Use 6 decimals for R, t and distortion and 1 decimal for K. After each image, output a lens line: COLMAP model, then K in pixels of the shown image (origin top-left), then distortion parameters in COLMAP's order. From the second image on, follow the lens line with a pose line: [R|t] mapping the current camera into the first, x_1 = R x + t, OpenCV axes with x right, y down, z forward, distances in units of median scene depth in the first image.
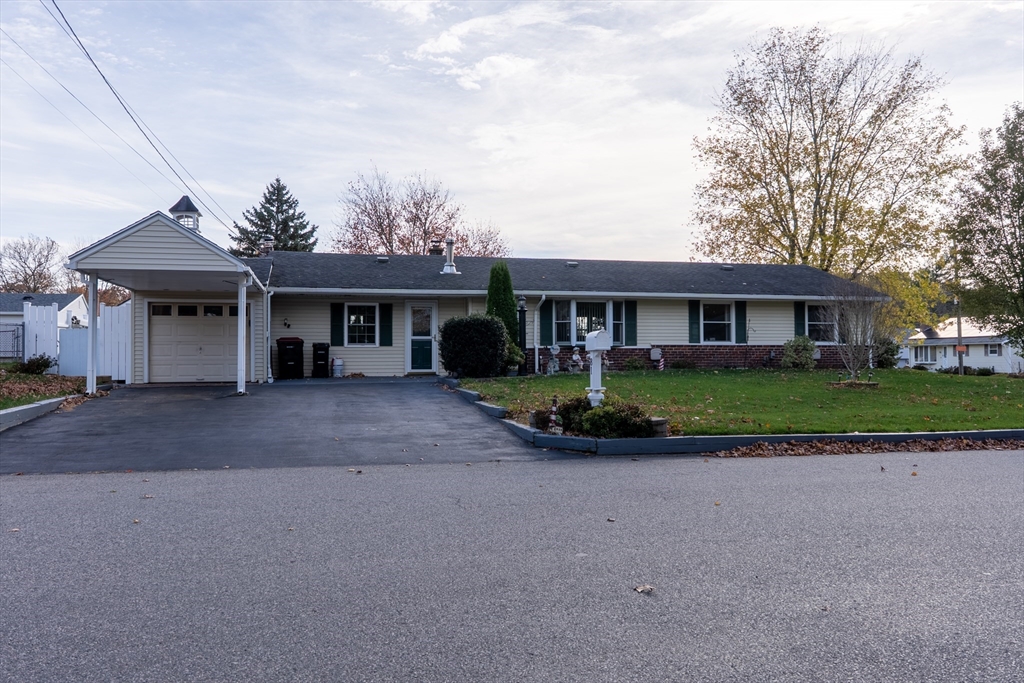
lens RADIAL K [[828.5, 0, 512.0], [0, 828.5, 341.5], [0, 0, 1]] dist [0.015027, 0.004005]
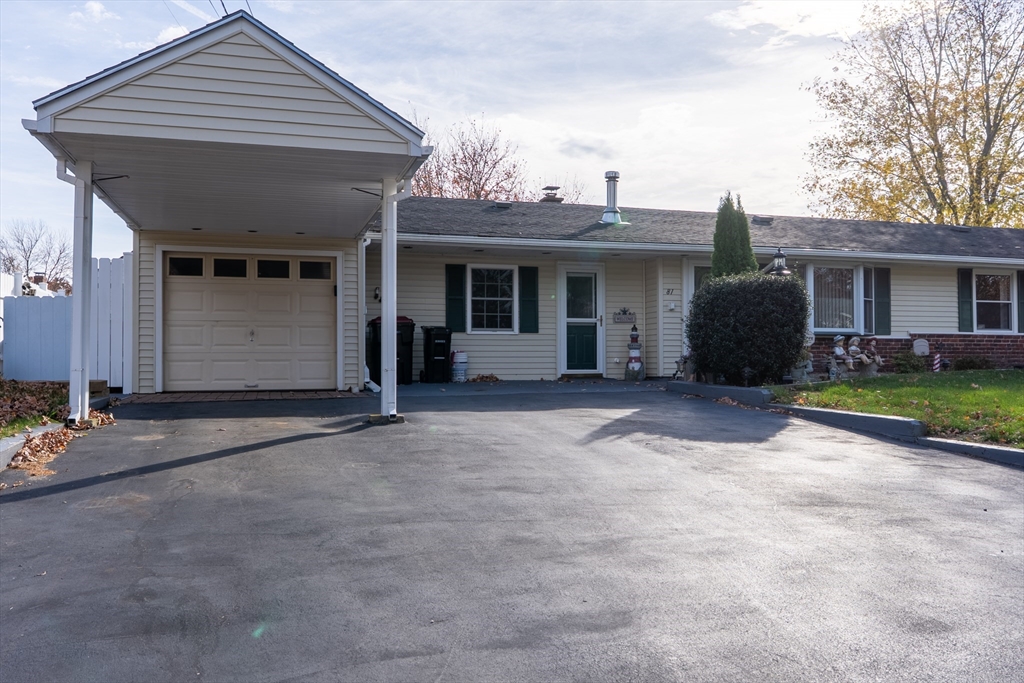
lens RADIAL K [[828.1, 0, 512.0], [0, 828.1, 341.5], [0, 0, 1]] dist [0.003710, 0.000097]
pose [[0.998355, 0.003669, 0.057218, -0.193517], [-0.003646, 0.999993, -0.000512, 0.011980], [-0.057219, 0.000302, 0.998362, 0.348513]]
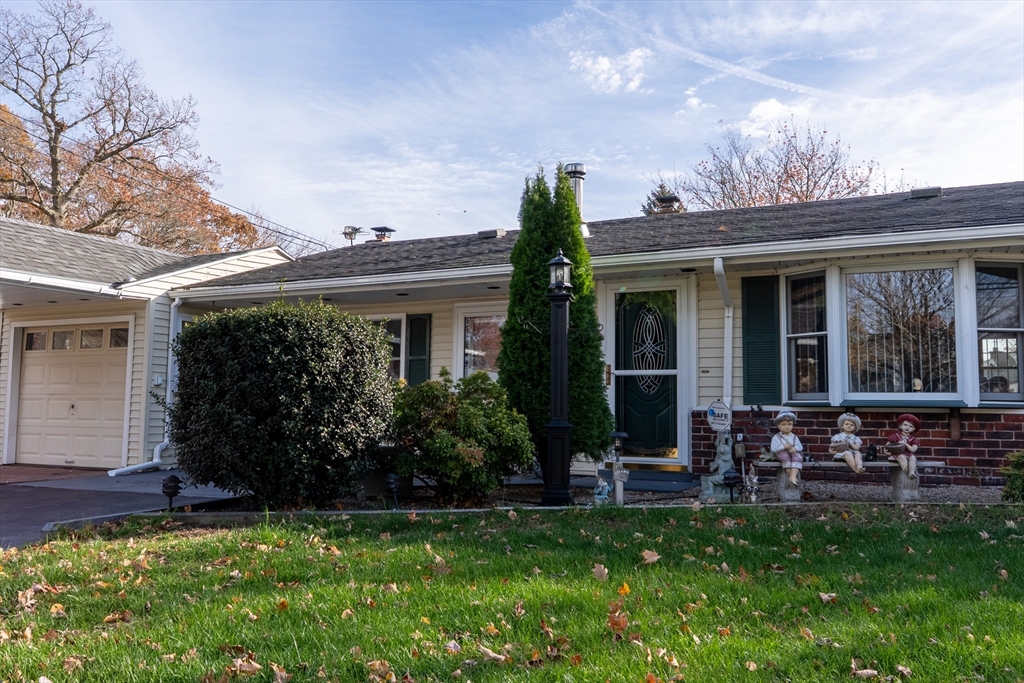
lens RADIAL K [[810.0, 0, 512.0], [0, 810.0, 341.5], [0, 0, 1]] dist [-0.005601, 0.000167]
pose [[0.784906, -0.042463, -0.618158, 0.168189], [0.000918, 0.997728, -0.067371, 0.001478], [0.619614, 0.052312, 0.783161, 0.642917]]
